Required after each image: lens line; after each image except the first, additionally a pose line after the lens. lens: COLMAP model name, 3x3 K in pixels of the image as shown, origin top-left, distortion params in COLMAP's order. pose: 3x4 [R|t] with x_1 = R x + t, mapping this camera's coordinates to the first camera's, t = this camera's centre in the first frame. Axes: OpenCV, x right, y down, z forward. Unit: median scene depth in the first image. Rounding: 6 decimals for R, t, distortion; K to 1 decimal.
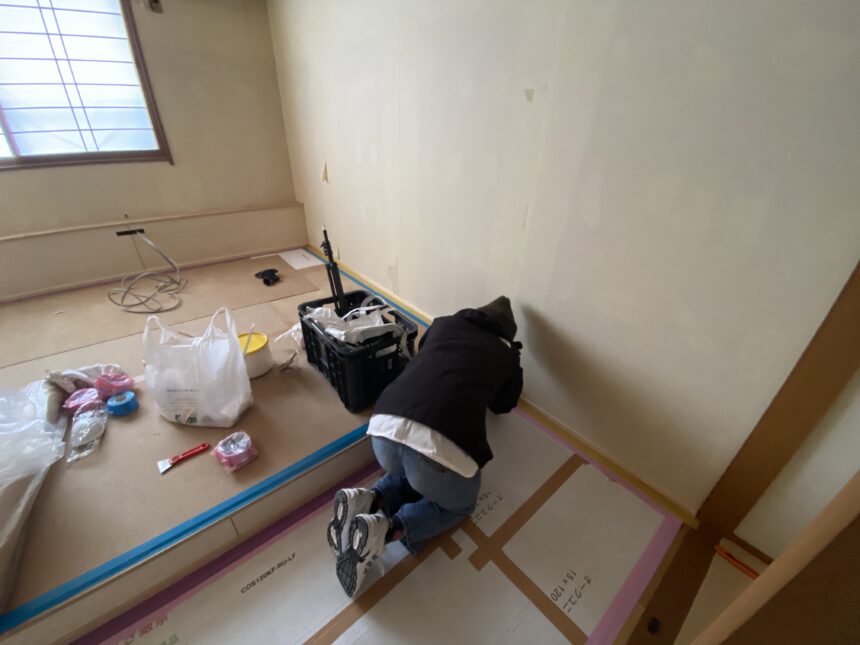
lens RADIAL K [[358.5, 0, 430.0], [0, 358.5, 322.5], [0, 0, 1]] dist [-0.002604, -0.011108]
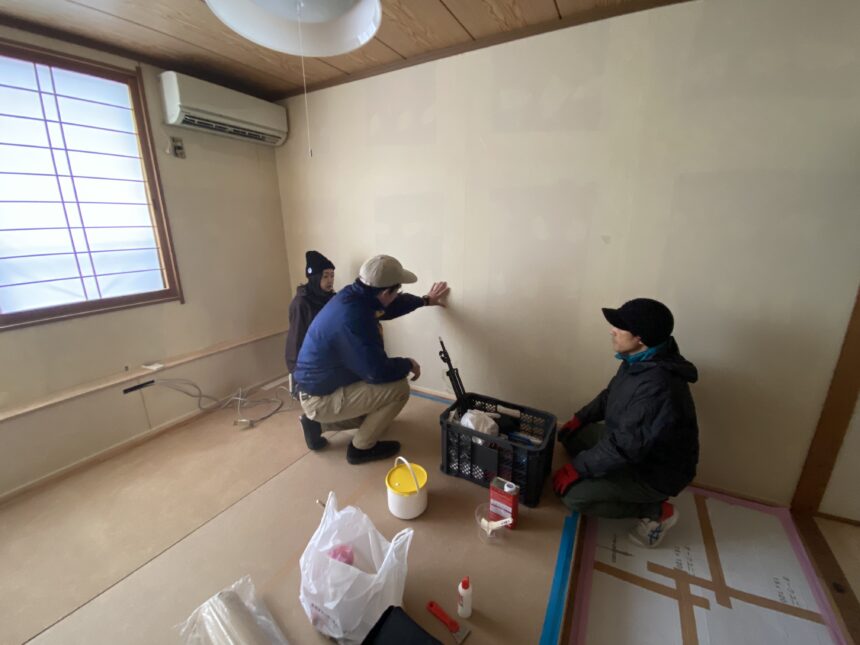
lens RADIAL K [[358.5, 0, 430.0], [0, 358.5, 322.5], [0, 0, 1]] dist [-0.002604, -0.011108]
pose [[0.929373, -0.128744, 0.345964, -0.515714], [0.206736, 0.957972, -0.198870, -0.097986], [-0.305820, 0.256348, 0.916930, -0.011693]]
